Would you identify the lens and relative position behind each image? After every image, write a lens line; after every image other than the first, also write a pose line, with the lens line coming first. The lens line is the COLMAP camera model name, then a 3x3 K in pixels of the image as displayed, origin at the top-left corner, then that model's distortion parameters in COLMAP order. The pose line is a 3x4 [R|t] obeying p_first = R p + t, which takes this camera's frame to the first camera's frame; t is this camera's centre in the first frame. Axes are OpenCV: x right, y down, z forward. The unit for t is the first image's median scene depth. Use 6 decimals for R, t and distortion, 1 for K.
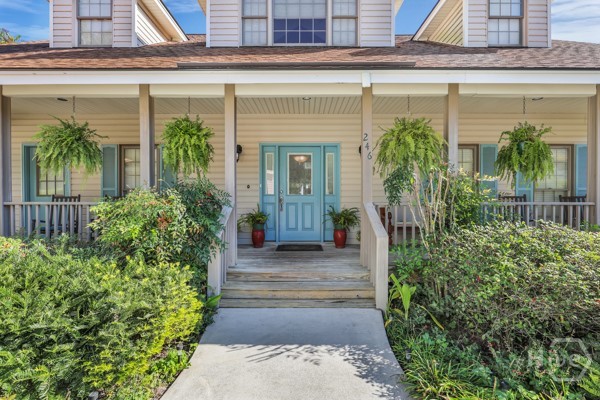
lens RADIAL K [[279.5, 0, 300.0], [0, 279.5, 200.0], [0, 0, 1]] dist [-0.000159, -0.000032]
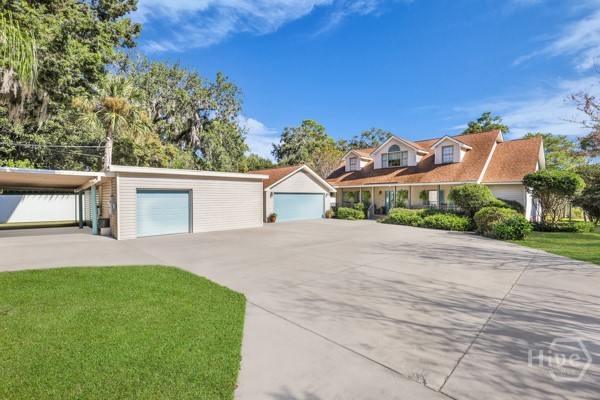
lens RADIAL K [[279.5, 0, 300.0], [0, 279.5, 200.0], [0, 0, 1]] dist [-0.000159, -0.000032]
pose [[0.724341, -0.002136, -0.689438, 0.205701], [-0.000959, 0.999991, -0.004106, -0.003822], [0.689441, 0.003635, 0.724333, -0.331541]]
